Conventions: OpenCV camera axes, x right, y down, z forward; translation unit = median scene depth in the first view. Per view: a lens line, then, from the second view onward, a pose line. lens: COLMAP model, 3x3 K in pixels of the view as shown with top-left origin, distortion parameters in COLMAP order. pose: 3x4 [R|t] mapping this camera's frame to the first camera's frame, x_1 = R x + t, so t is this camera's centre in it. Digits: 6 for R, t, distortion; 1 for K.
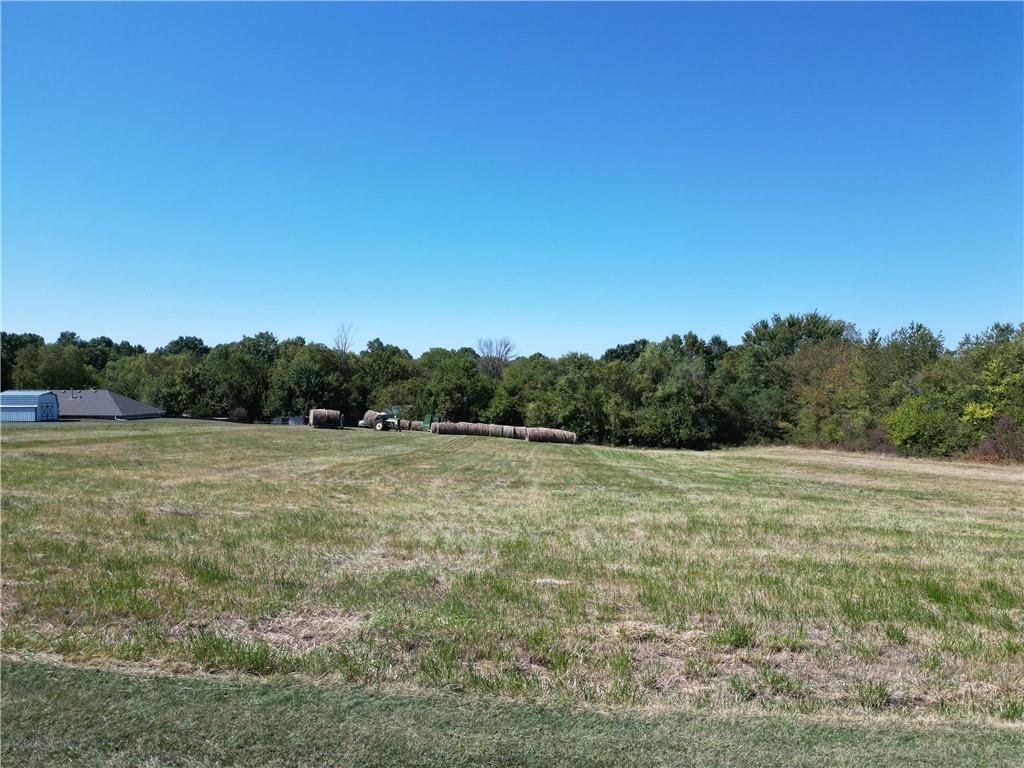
lens RADIAL K [[717.0, 0, 509.8], [0, 717.0, 385.8], [0, 0, 1]] dist [0.078344, -0.078105]
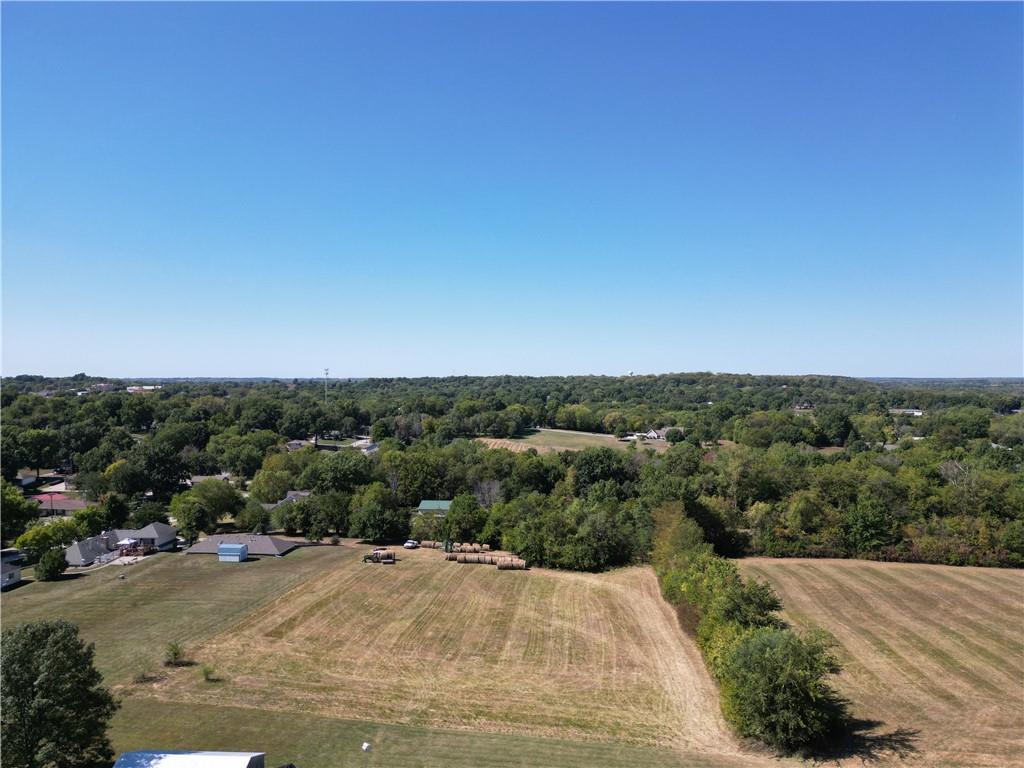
lens RADIAL K [[717.0, 0, 509.8], [0, 717.0, 385.8], [0, 0, 1]] dist [0.078344, -0.078105]
pose [[0.998462, -0.003271, -0.055350, 0.145835], [0.003343, 0.999994, 0.001213, -0.355608], [0.055345, -0.001397, 0.998466, -0.744238]]
